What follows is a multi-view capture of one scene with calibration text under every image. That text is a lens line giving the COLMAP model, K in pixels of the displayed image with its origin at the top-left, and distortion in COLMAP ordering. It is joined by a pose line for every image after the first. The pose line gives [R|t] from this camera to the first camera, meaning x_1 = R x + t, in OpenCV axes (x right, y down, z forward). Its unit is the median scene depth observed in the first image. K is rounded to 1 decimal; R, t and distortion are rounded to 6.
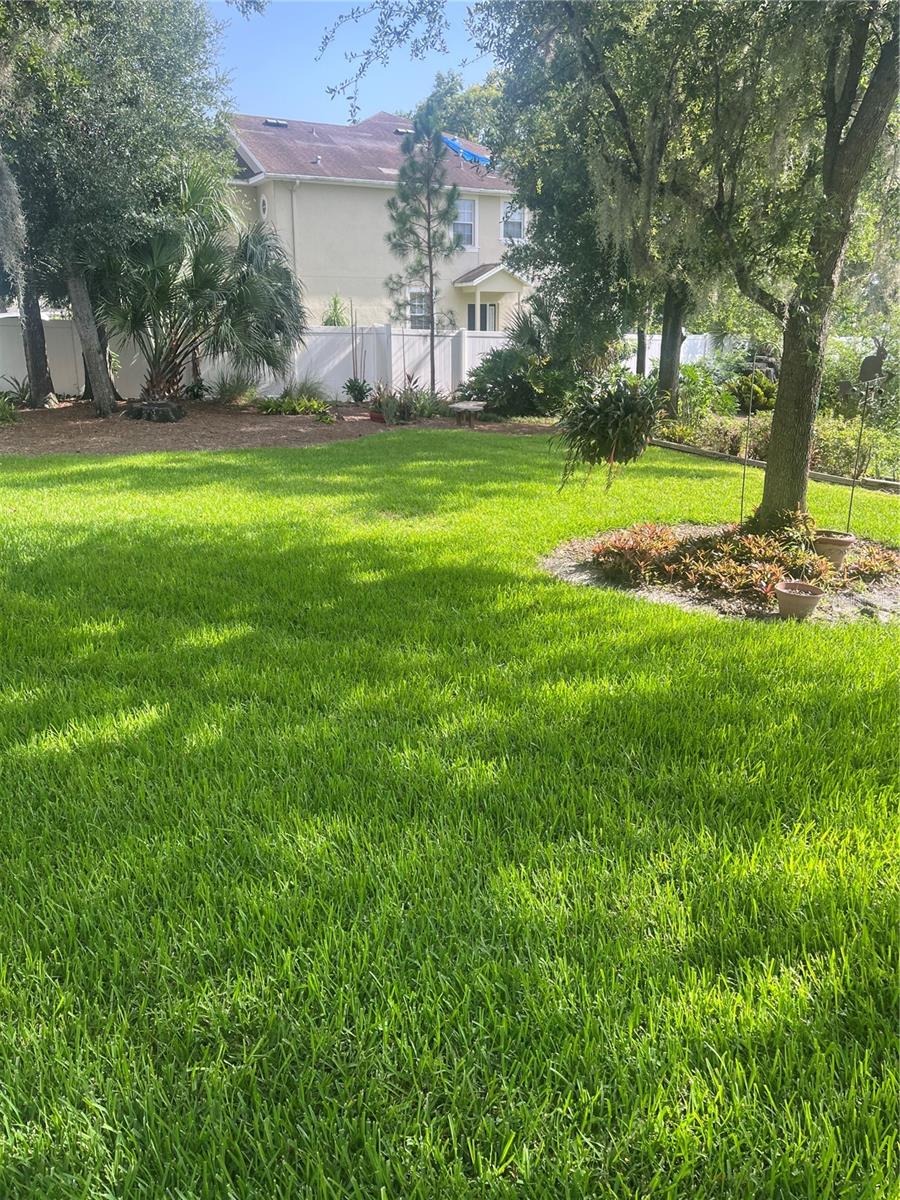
lens RADIAL K [[898.0, 0, 450.0], [0, 898.0, 600.0], [0, 0, 1]] dist [-0.009638, -0.008427]
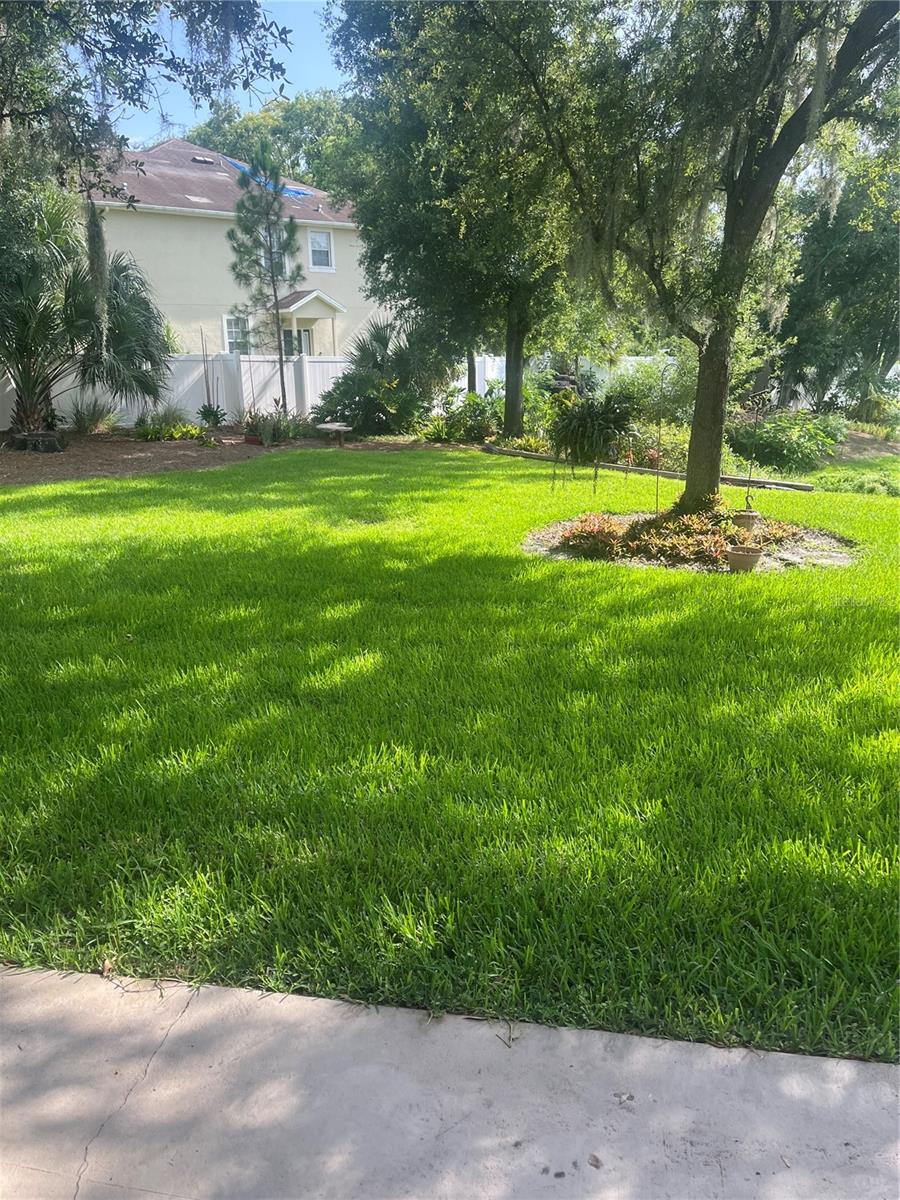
lens RADIAL K [[898.0, 0, 450.0], [0, 898.0, 600.0], [0, 0, 1]] dist [-0.009638, -0.008427]
pose [[0.971379, -0.075050, 0.225366, -0.097054], [0.080410, 0.996654, -0.014684, 0.013272], [-0.223509, 0.032385, 0.974164, -0.052597]]
